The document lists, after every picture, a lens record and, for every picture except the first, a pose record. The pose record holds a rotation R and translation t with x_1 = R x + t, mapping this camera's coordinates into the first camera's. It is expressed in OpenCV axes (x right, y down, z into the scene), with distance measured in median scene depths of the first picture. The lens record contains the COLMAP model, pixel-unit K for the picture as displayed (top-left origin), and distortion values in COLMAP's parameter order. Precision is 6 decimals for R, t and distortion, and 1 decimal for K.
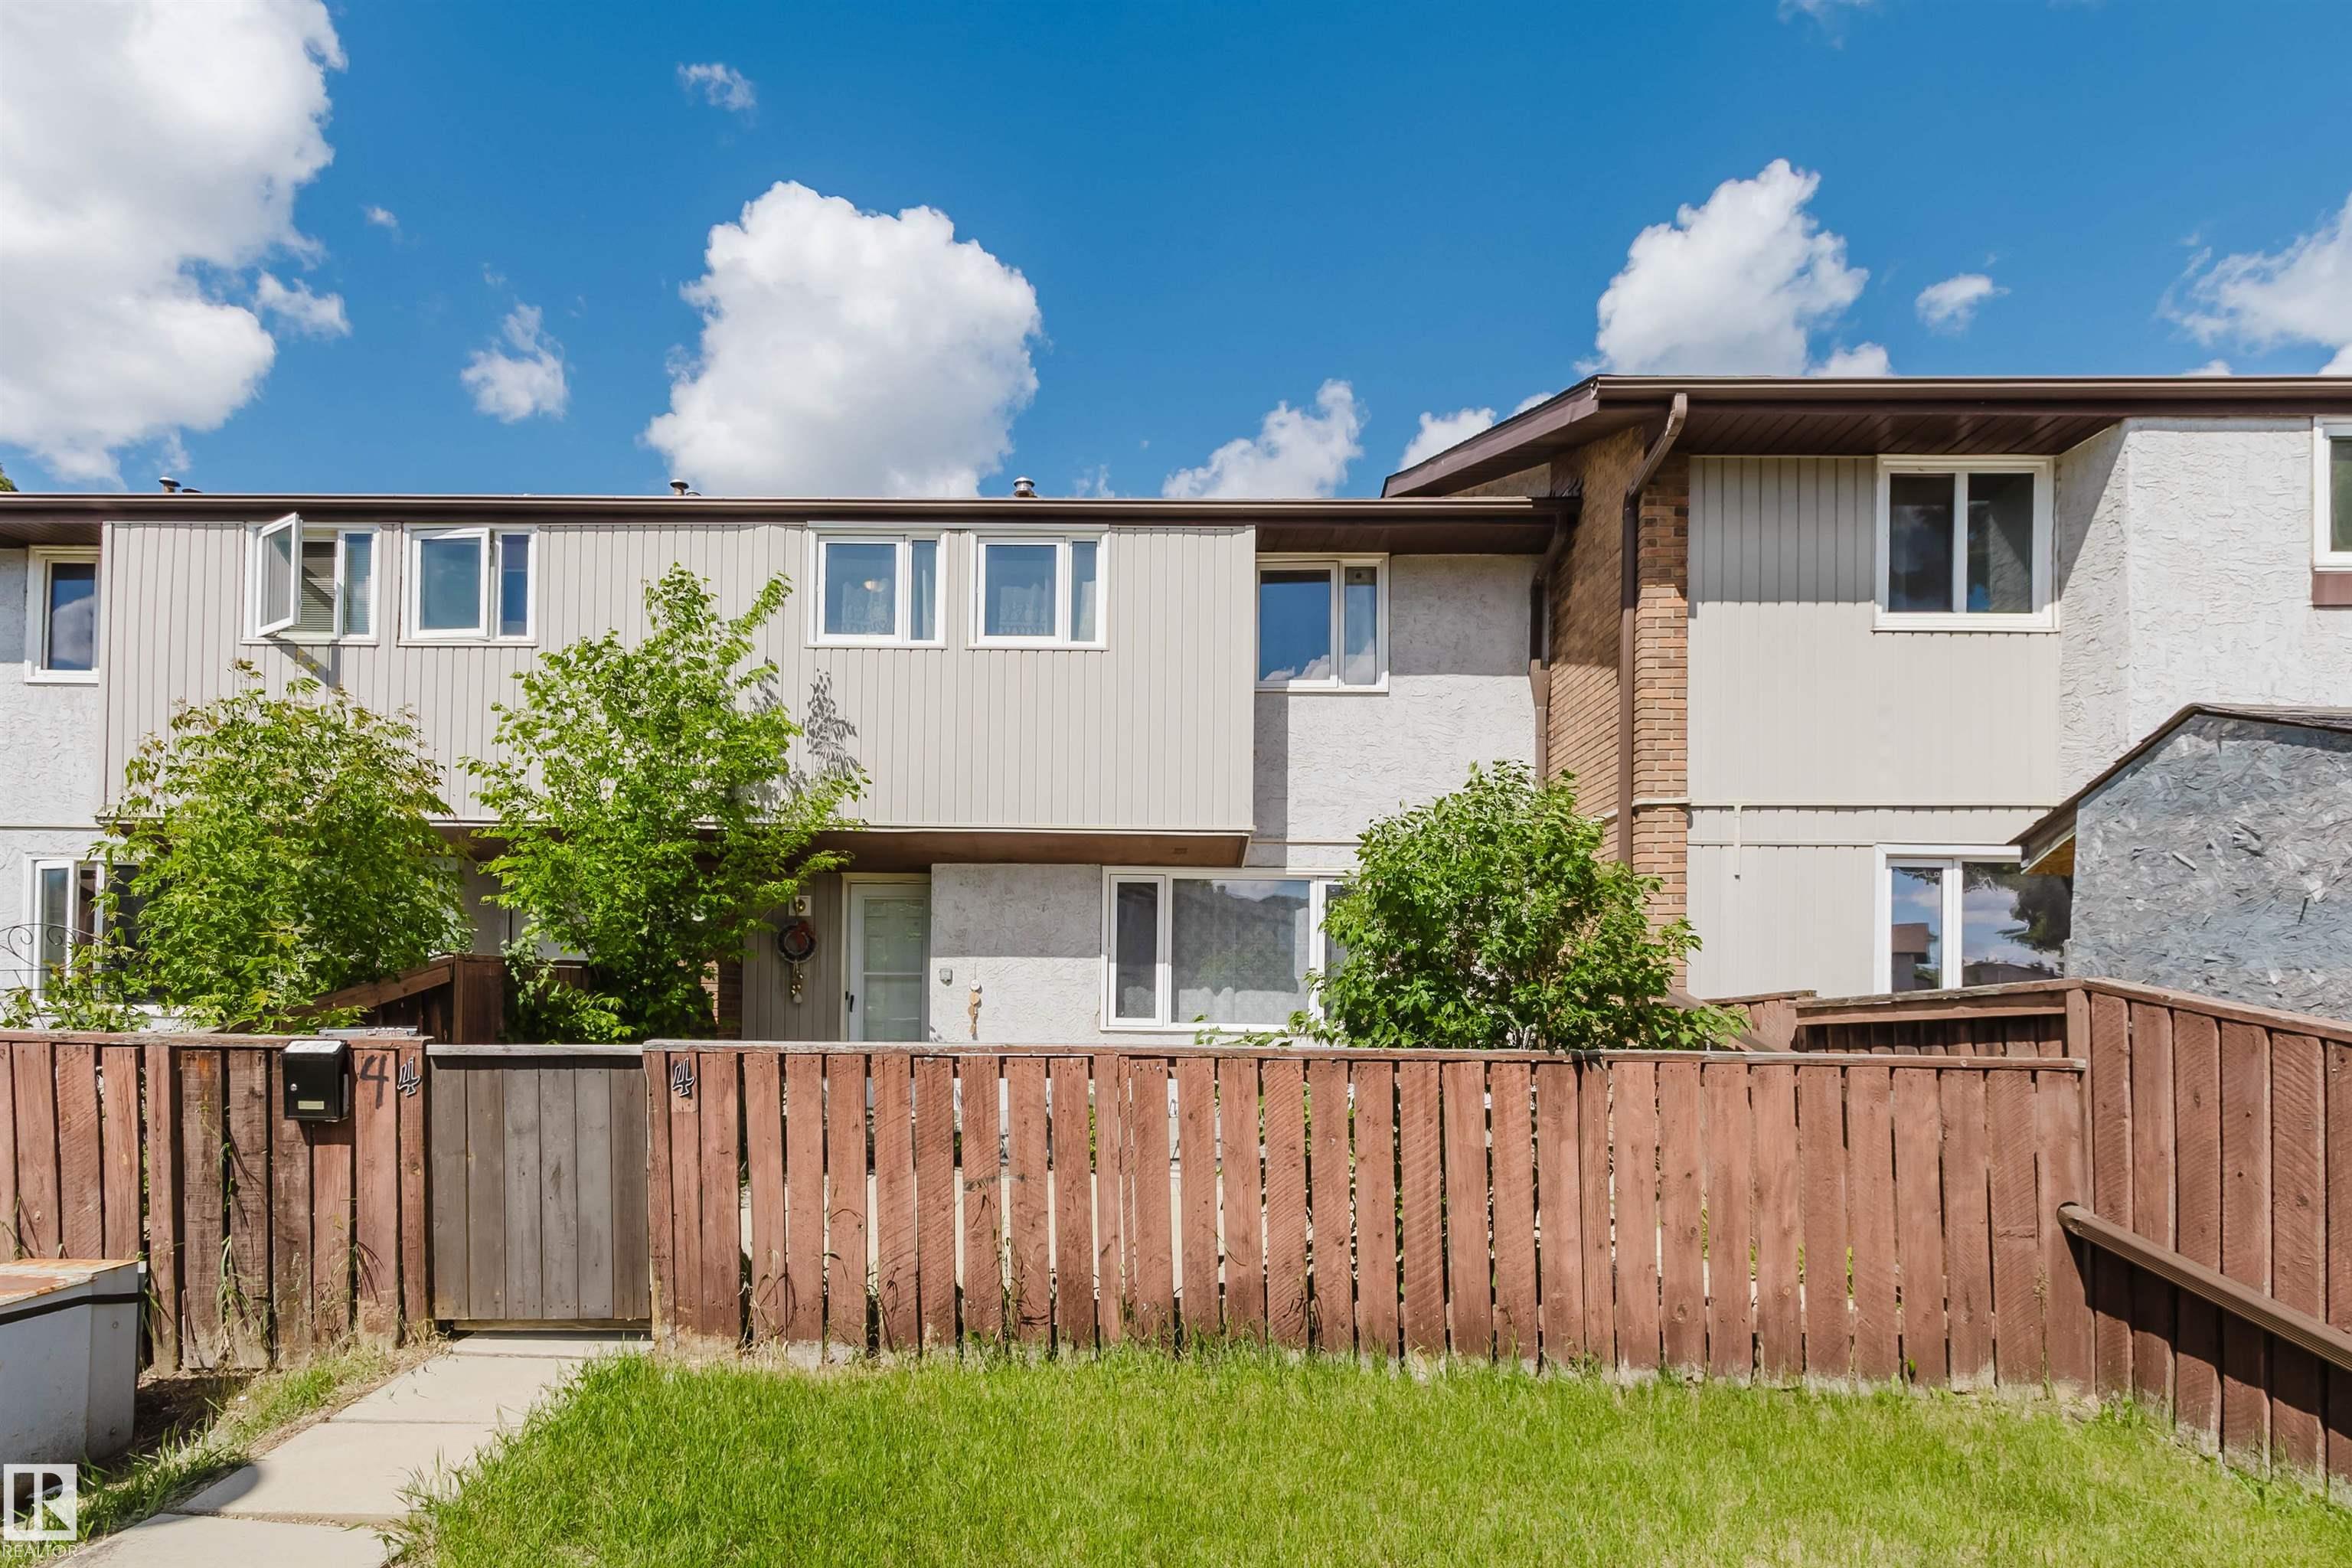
lens RADIAL K [[1036.3, 0, 1020.2], [0, 1036.3, 932.3], [0, 0, 1]] dist [0.001313, -0.000346]
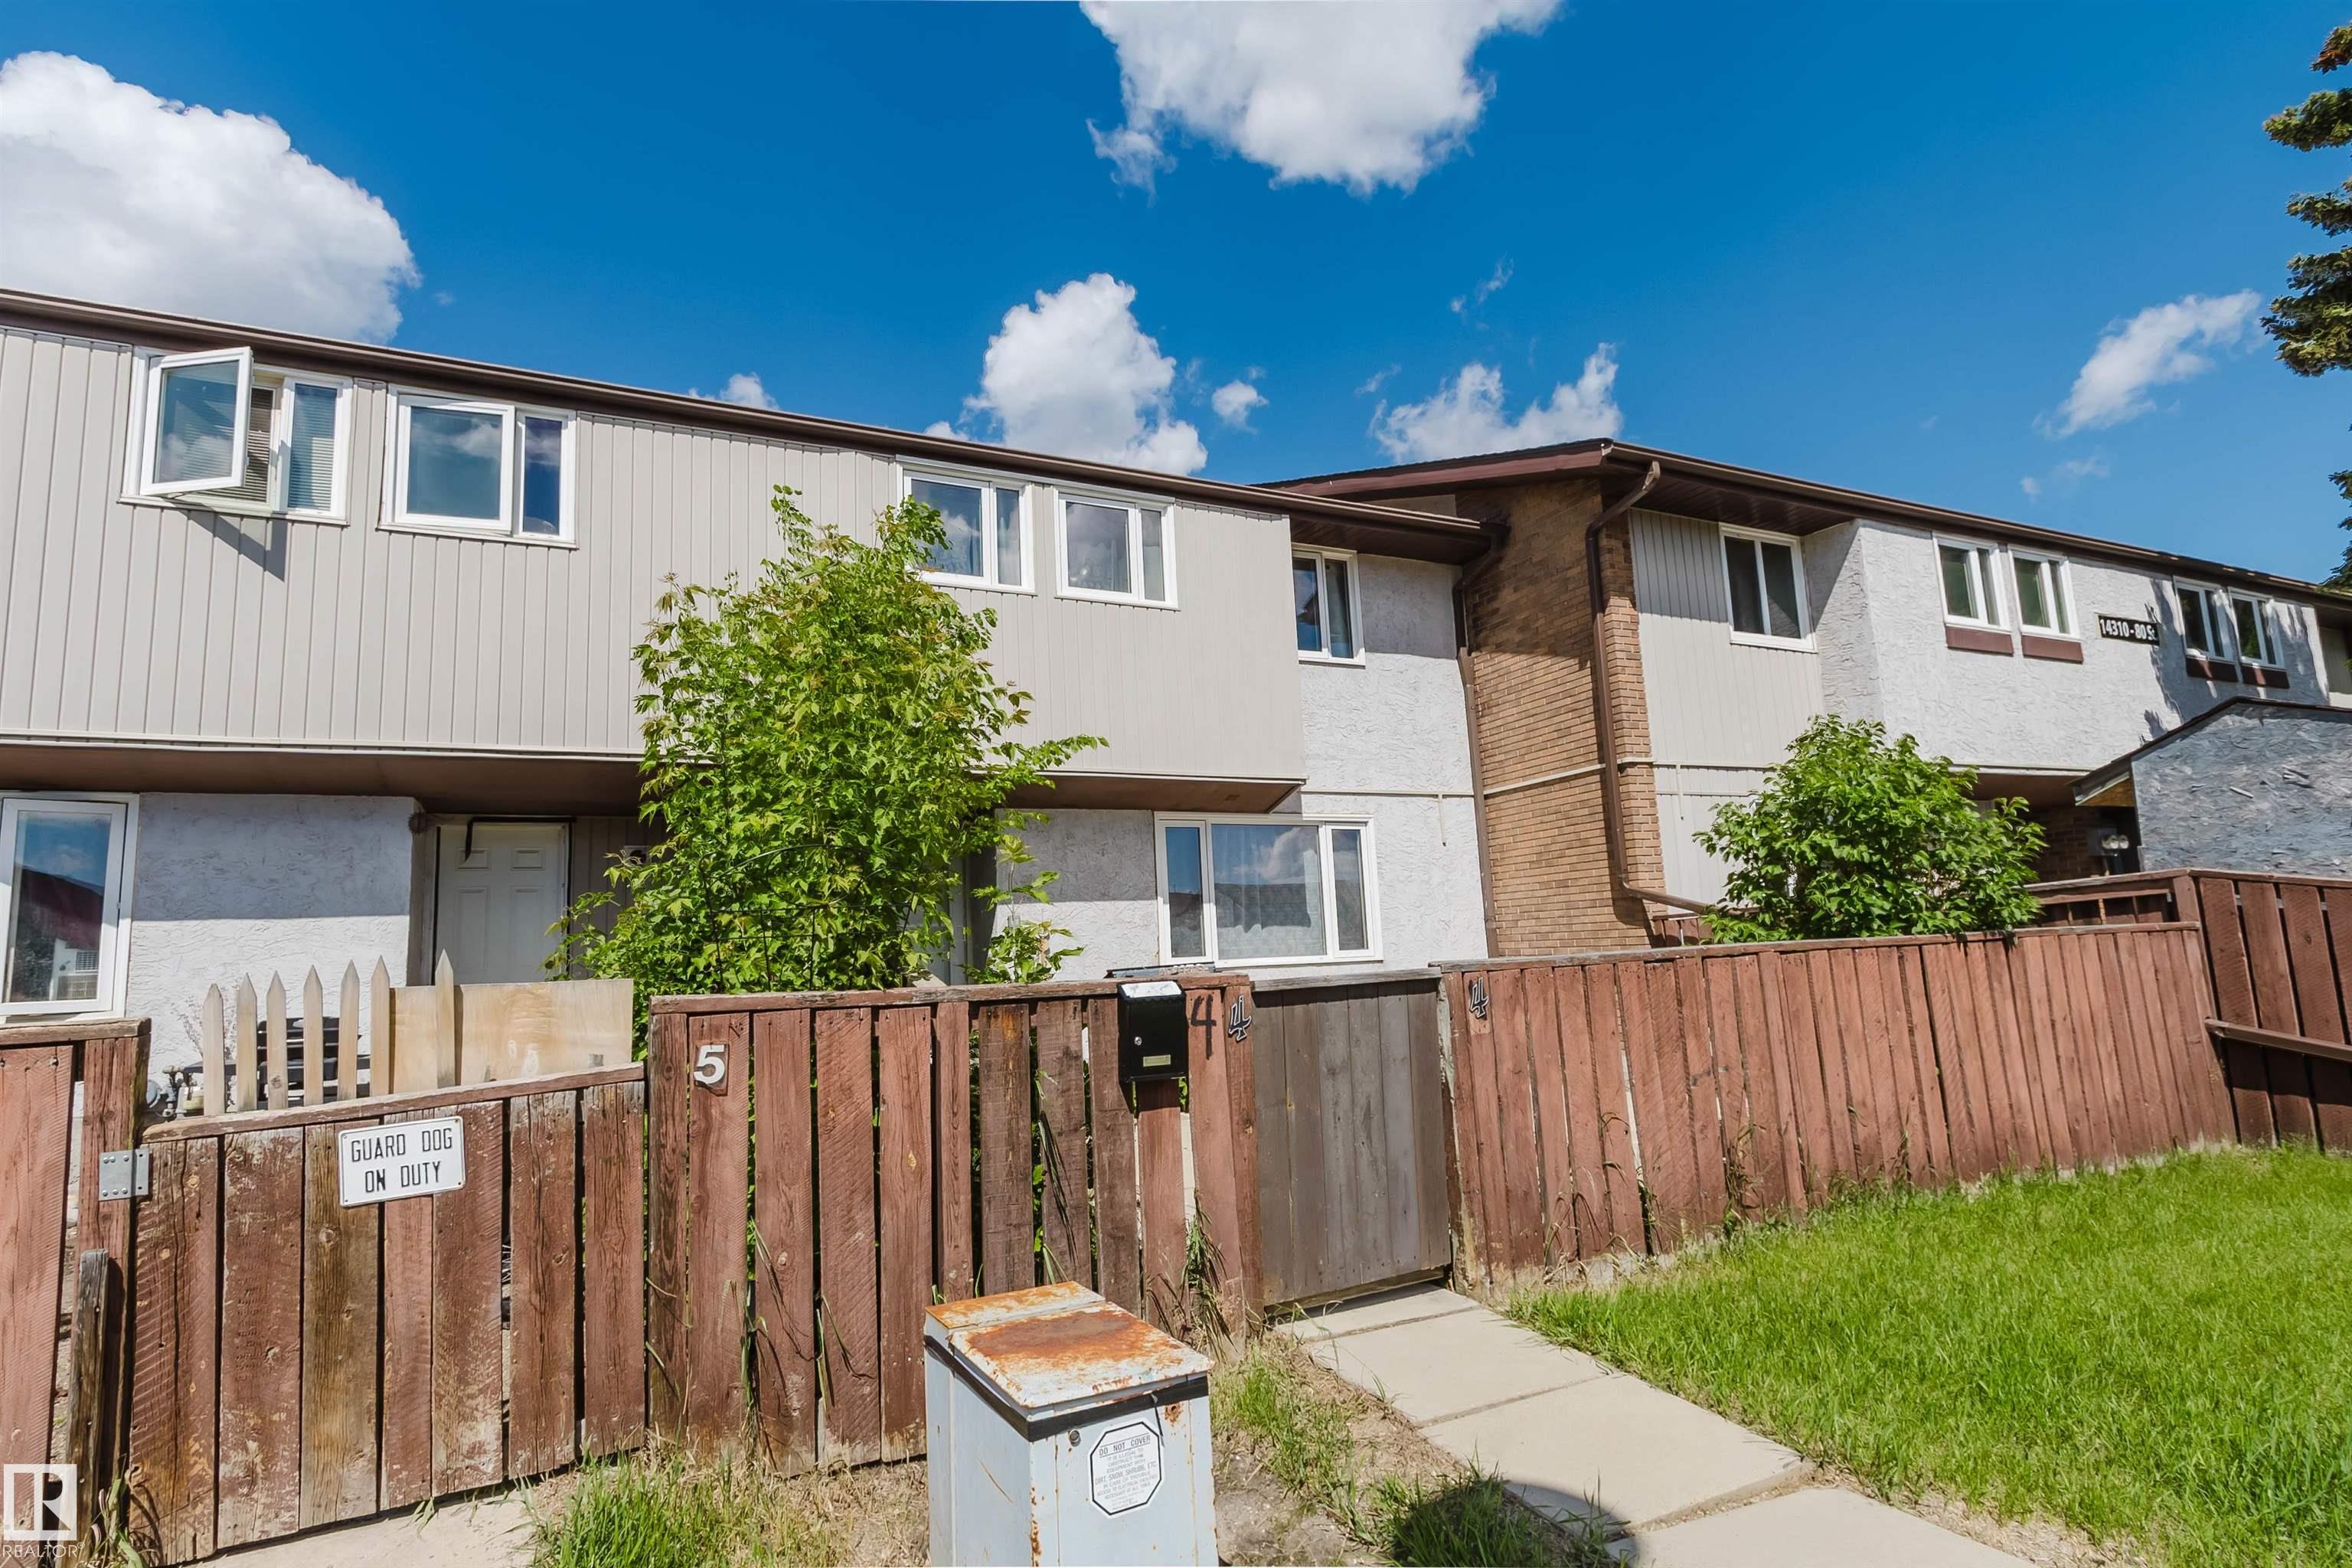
lens RADIAL K [[1013.6, 0, 1048.5], [0, 1013.6, 782.1], [0, 0, 1]] dist [-0.000545, -0.000095]
pose [[0.917433, 0.017680, 0.397498, -0.556856], [0.026337, 0.994123, -0.105005, 0.014519], [-0.397019, 0.106804, 0.911575, 0.139696]]
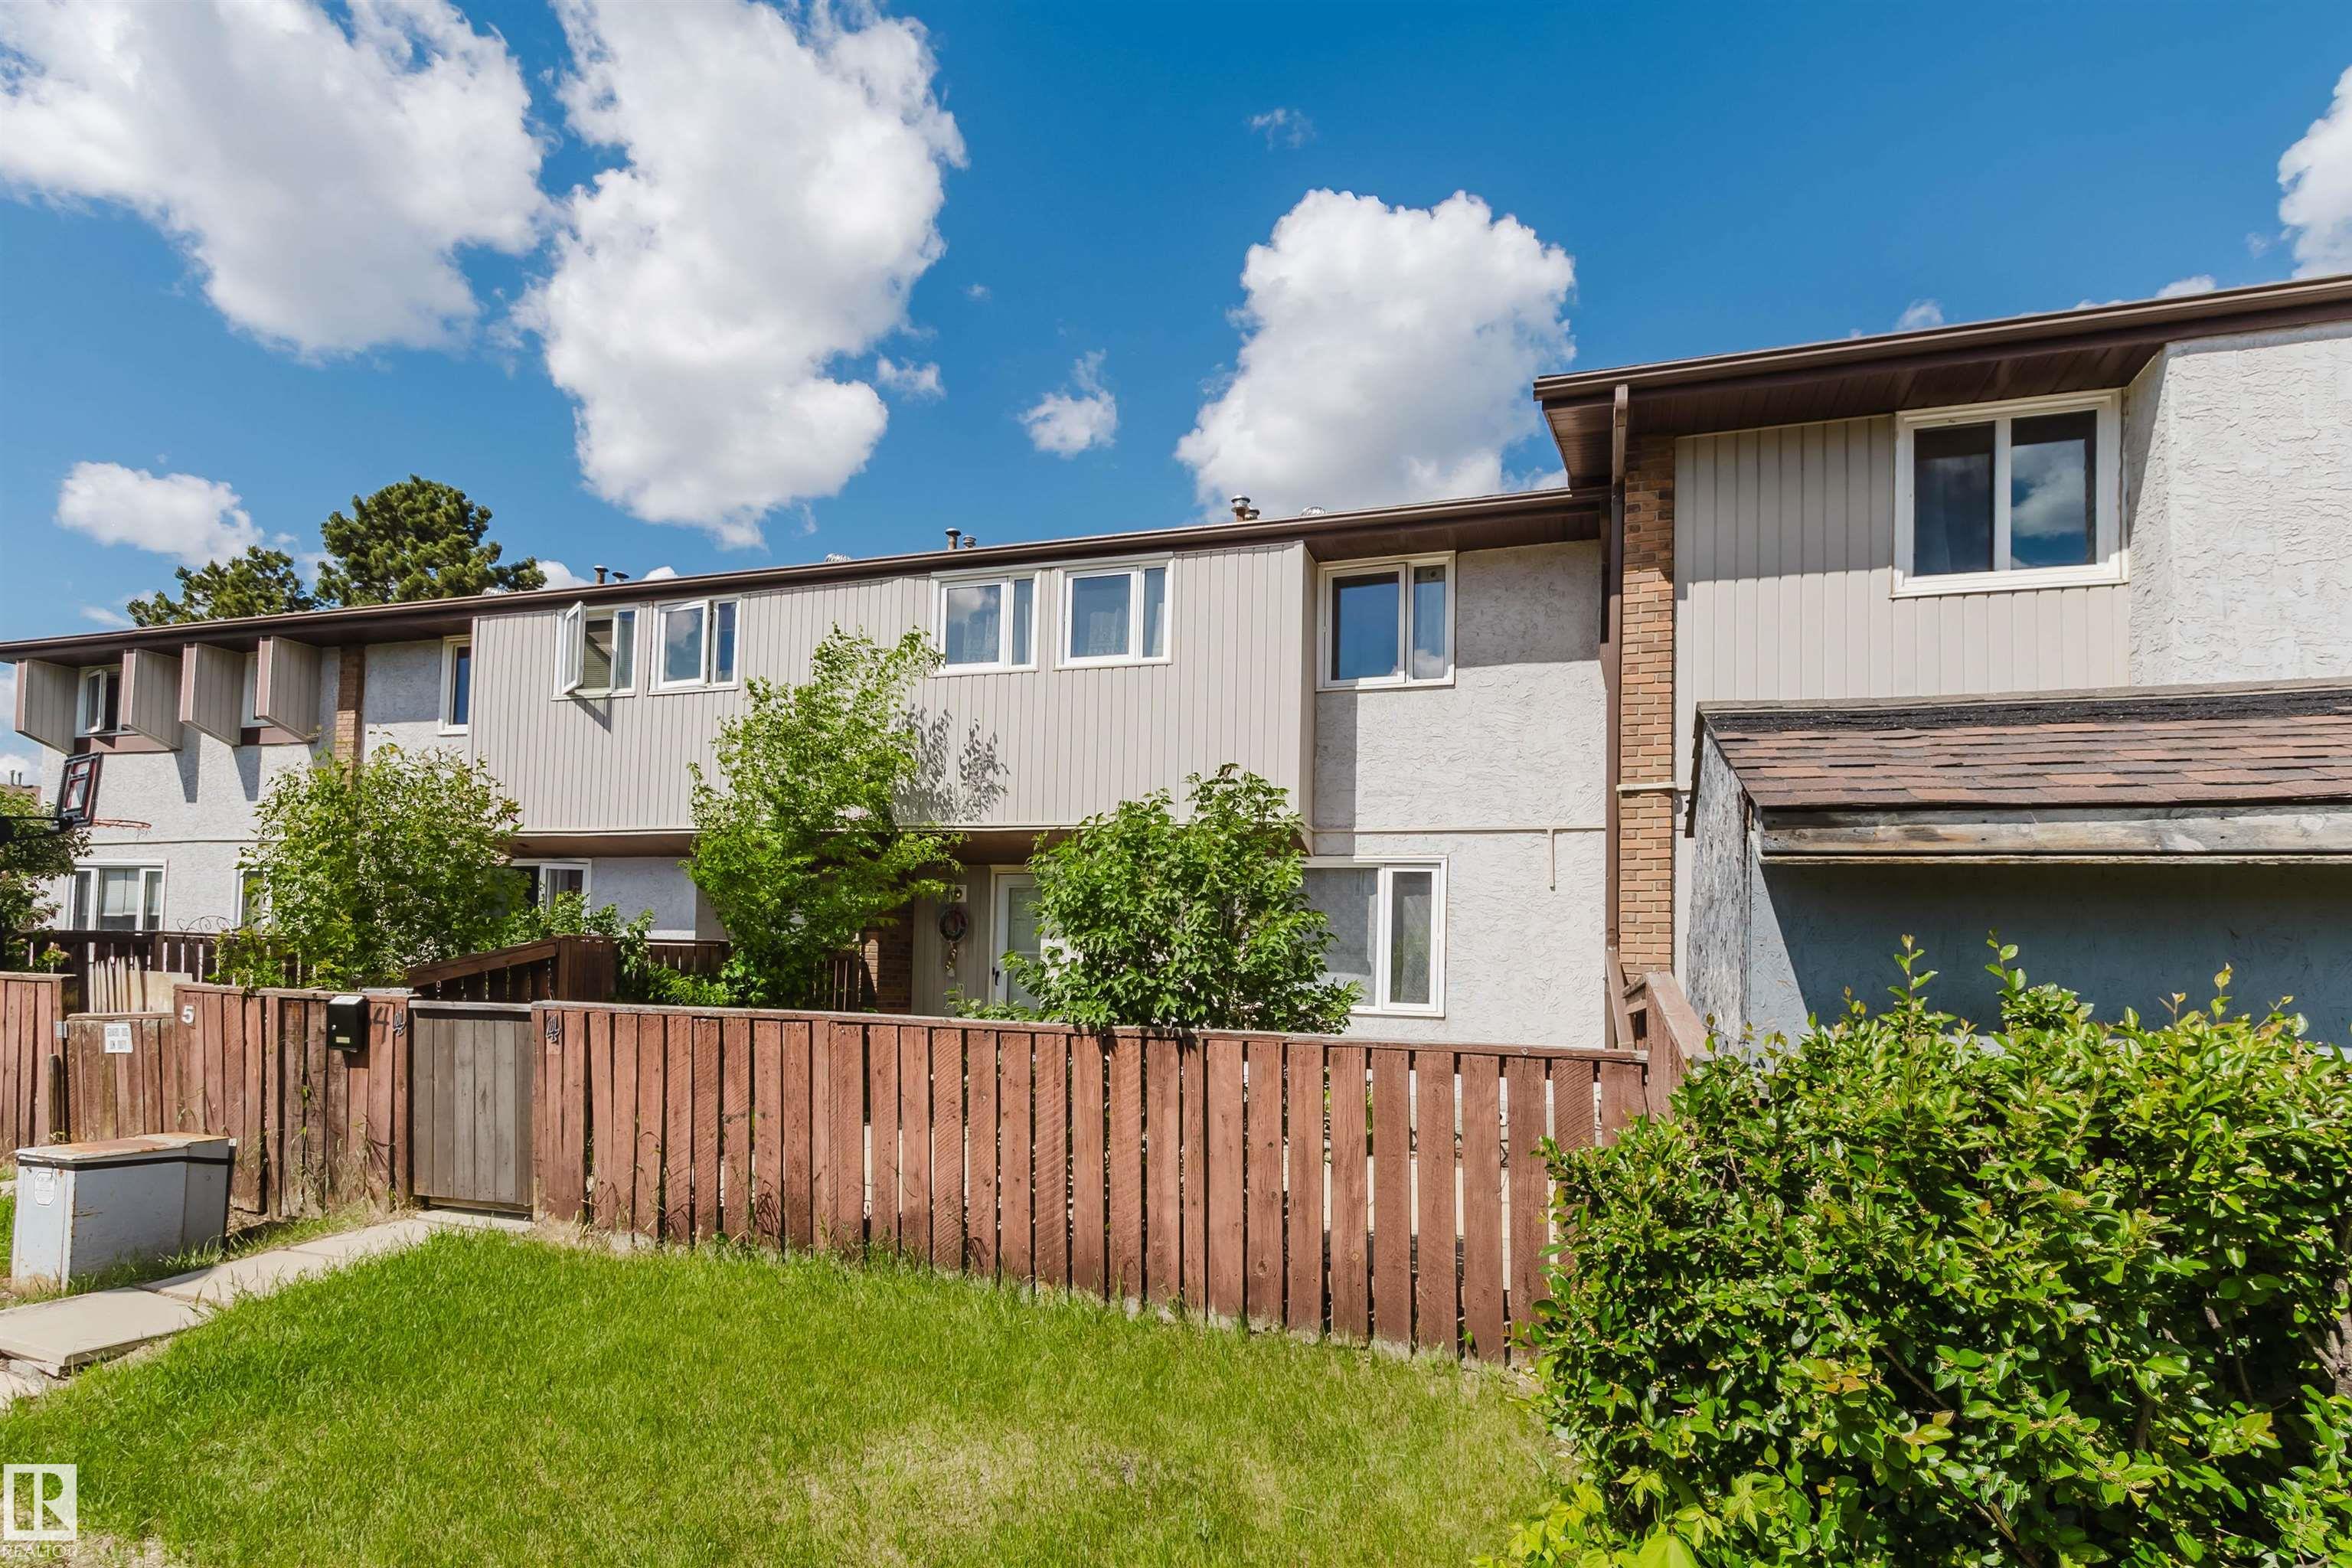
lens RADIAL K [[983.4, 0, 1132.1], [0, 983.4, 884.9], [0, 0, 1]] dist [-0.000010, -0.000040]
pose [[0.965807, -0.007254, -0.259161, 0.385598], [0.000112, 0.999620, -0.027561, -0.006971], [0.259263, 0.026590, 0.965441, -0.029420]]
